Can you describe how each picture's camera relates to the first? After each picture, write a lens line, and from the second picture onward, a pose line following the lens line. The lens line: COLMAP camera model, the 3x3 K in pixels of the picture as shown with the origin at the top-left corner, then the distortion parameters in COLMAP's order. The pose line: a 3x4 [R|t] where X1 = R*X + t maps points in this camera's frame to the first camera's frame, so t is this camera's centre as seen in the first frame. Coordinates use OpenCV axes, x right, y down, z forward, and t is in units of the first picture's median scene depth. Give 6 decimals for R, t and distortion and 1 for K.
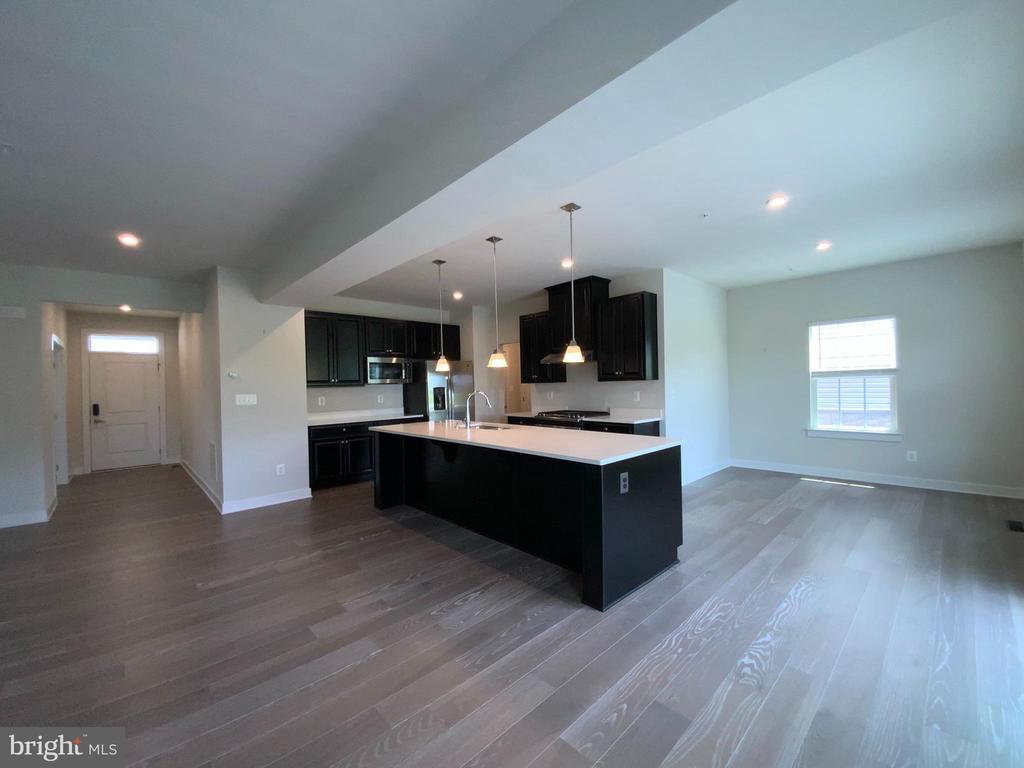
lens RADIAL K [[414.2, 0, 511.4], [0, 414.2, 385.4], [0, 0, 1]] dist [0.025835, -0.020429]
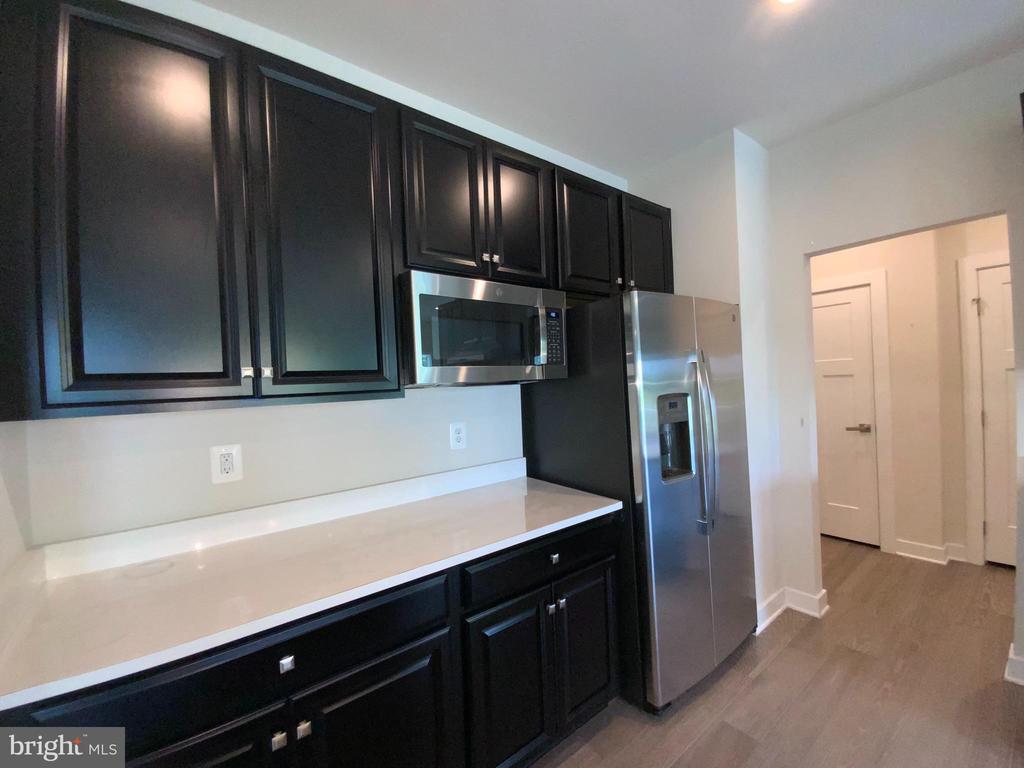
lens RADIAL K [[414.2, 0, 511.4], [0, 414.2, 385.4], [0, 0, 1]] dist [0.025835, -0.020429]
pose [[0.994286, -0.019300, -0.104994, -0.488098], [0.019593, 0.999806, 0.001769, -0.005935], [0.104939, -0.003816, 0.994471, 1.411912]]
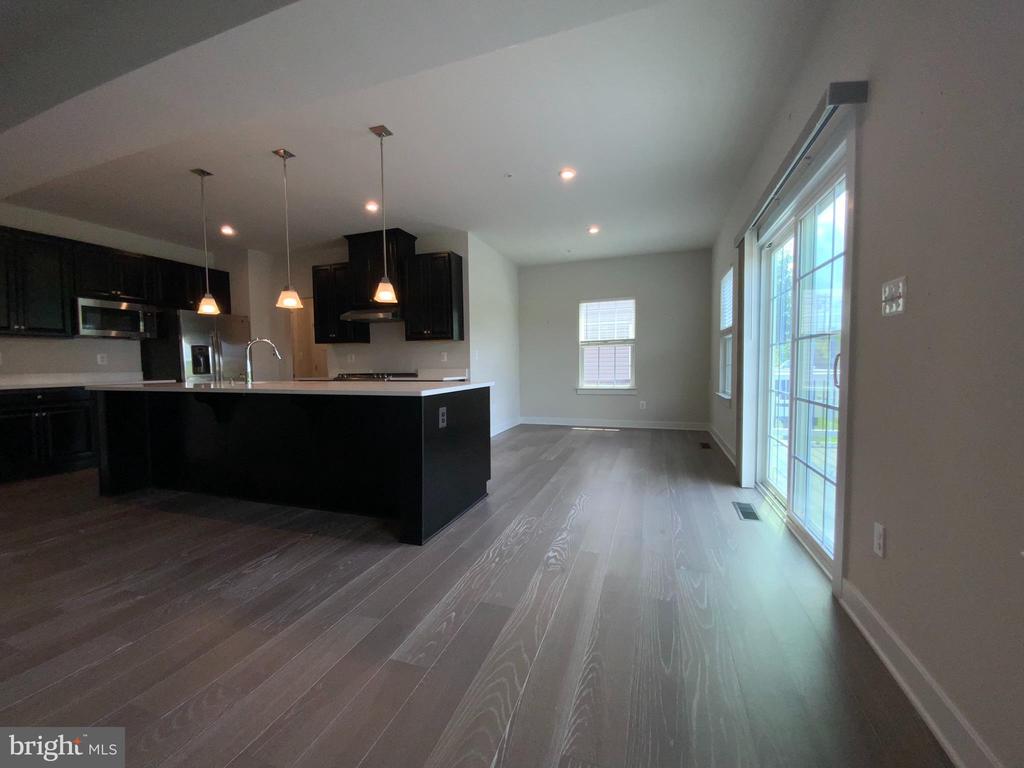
lens RADIAL K [[414.2, 0, 511.4], [0, 414.2, 385.4], [0, 0, 1]] dist [0.025835, -0.020429]
pose [[0.887033, -0.010124, 0.461595, -0.031562], [-0.007662, 0.999299, 0.036642, 0.092921], [-0.461643, -0.036039, 0.886334, 0.034051]]
